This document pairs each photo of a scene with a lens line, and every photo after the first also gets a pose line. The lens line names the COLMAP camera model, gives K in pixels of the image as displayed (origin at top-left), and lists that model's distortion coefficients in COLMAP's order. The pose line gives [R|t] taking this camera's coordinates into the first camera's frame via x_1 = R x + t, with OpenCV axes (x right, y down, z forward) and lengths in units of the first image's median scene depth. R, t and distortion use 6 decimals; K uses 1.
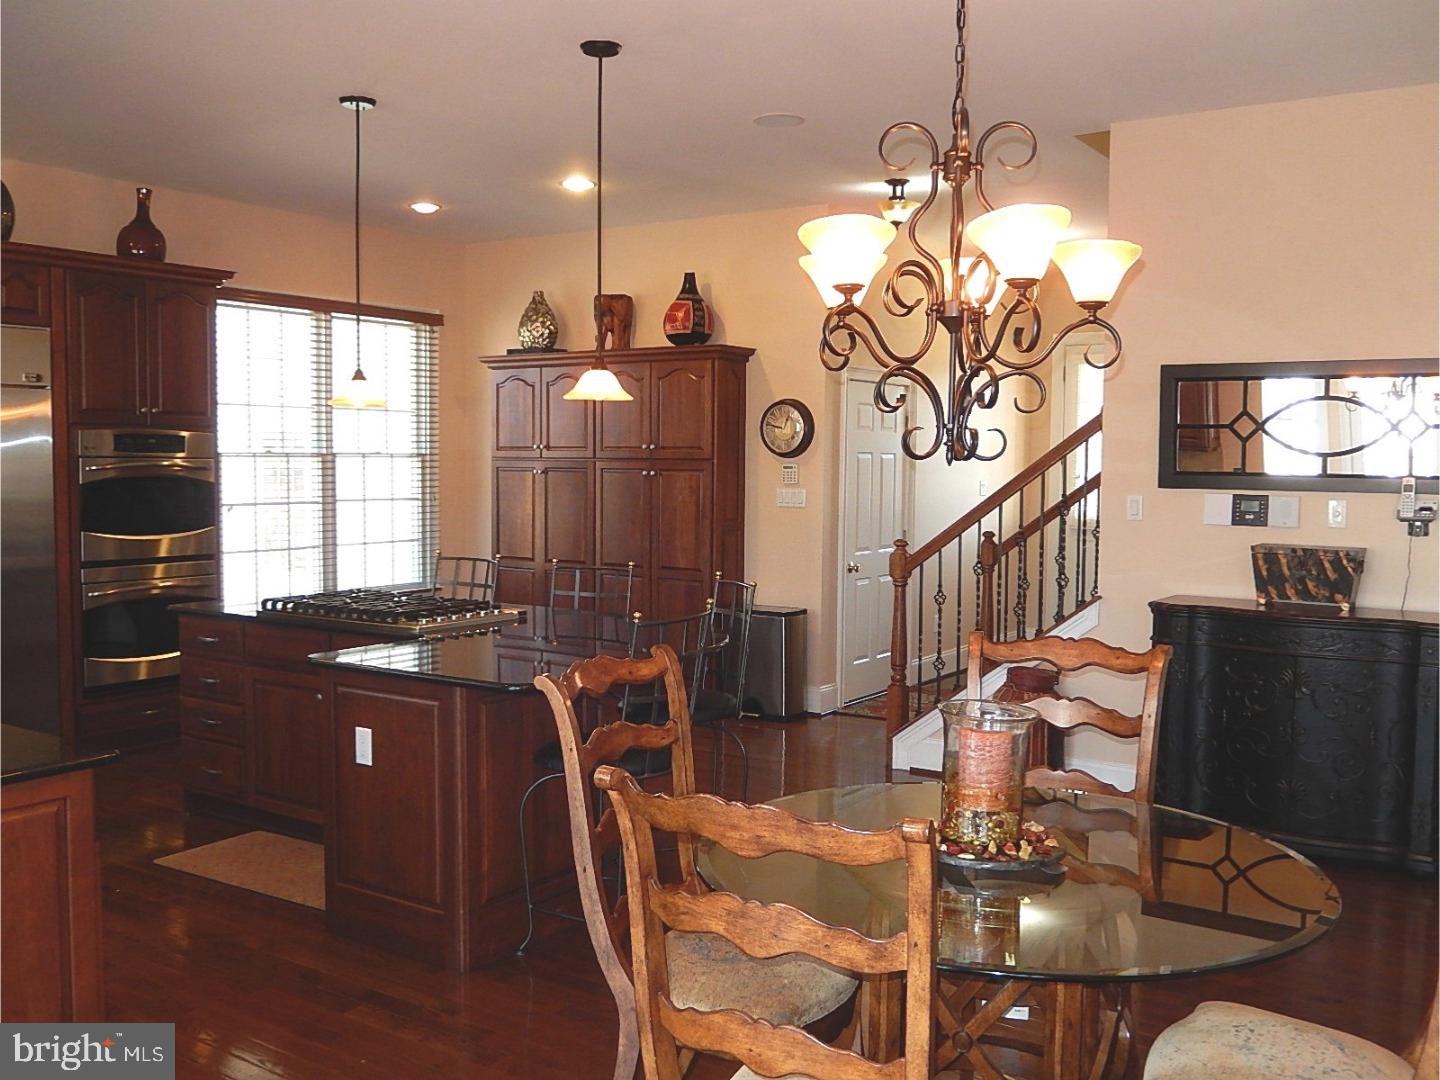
lens RADIAL K [[1363.2, 0, 720.0], [0, 1363.2, 540.0], [0, 0, 1]] dist [0.109774, -0.000358]
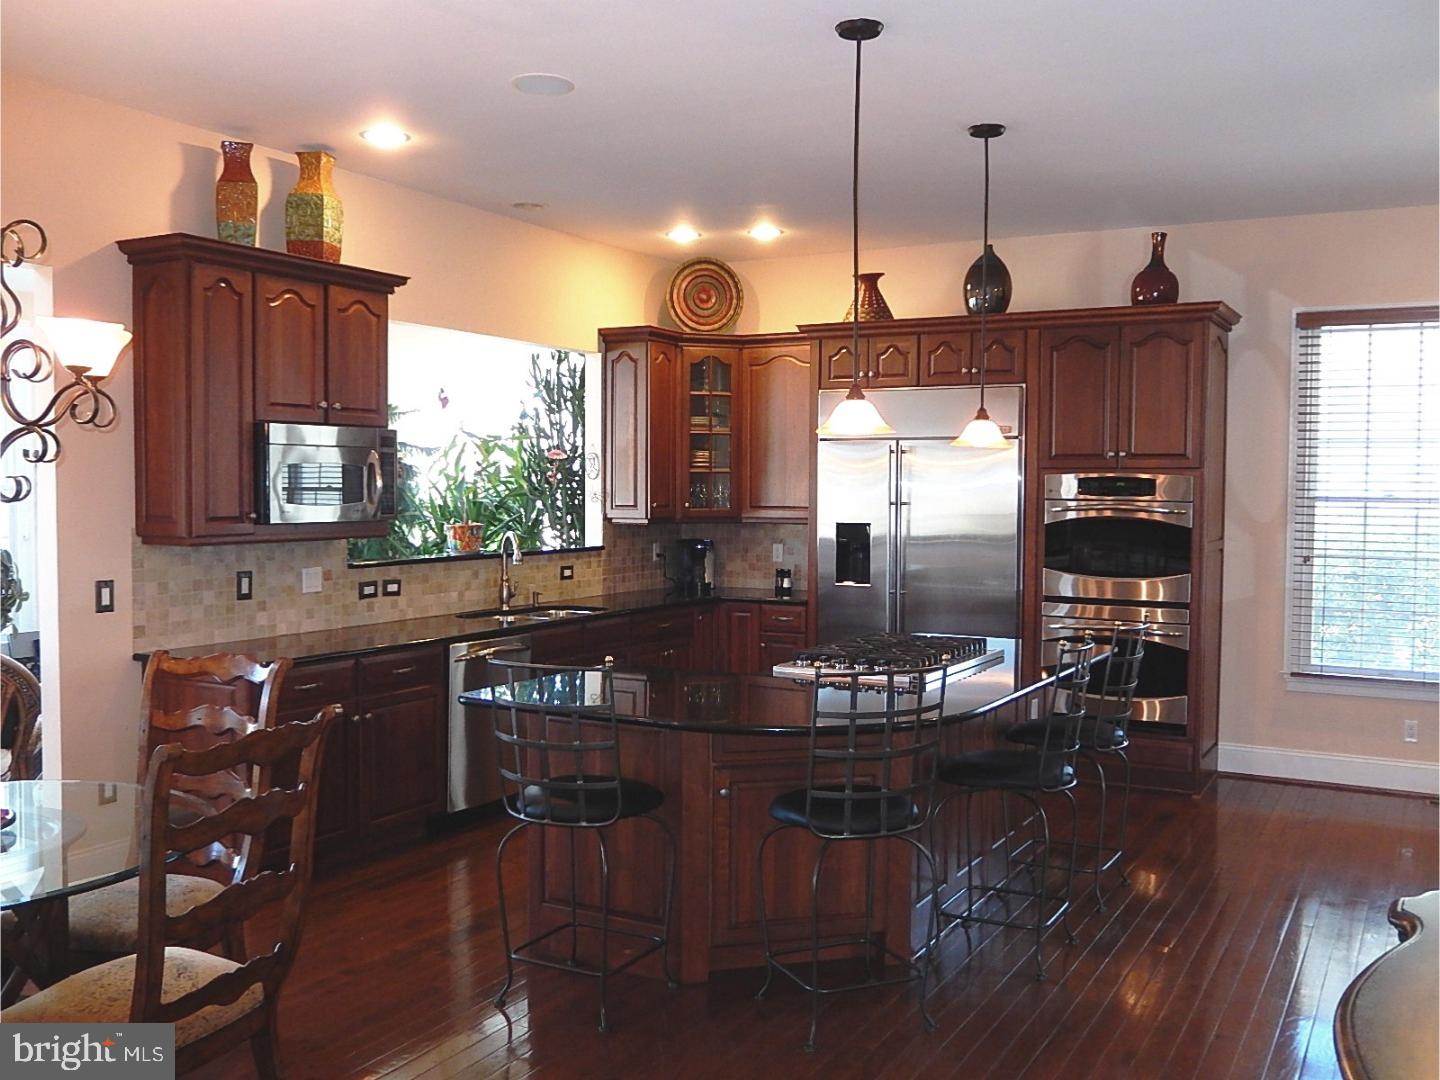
lens RADIAL K [[1363.2, 0, 720.0], [0, 1363.2, 540.0], [0, 0, 1]] dist [0.109774, -0.000358]
pose [[0.117400, 0.039509, -0.992298, 0.567362], [-0.074098, 0.996772, 0.030921, -0.041015], [0.990316, 0.069897, 0.119949, 0.608699]]
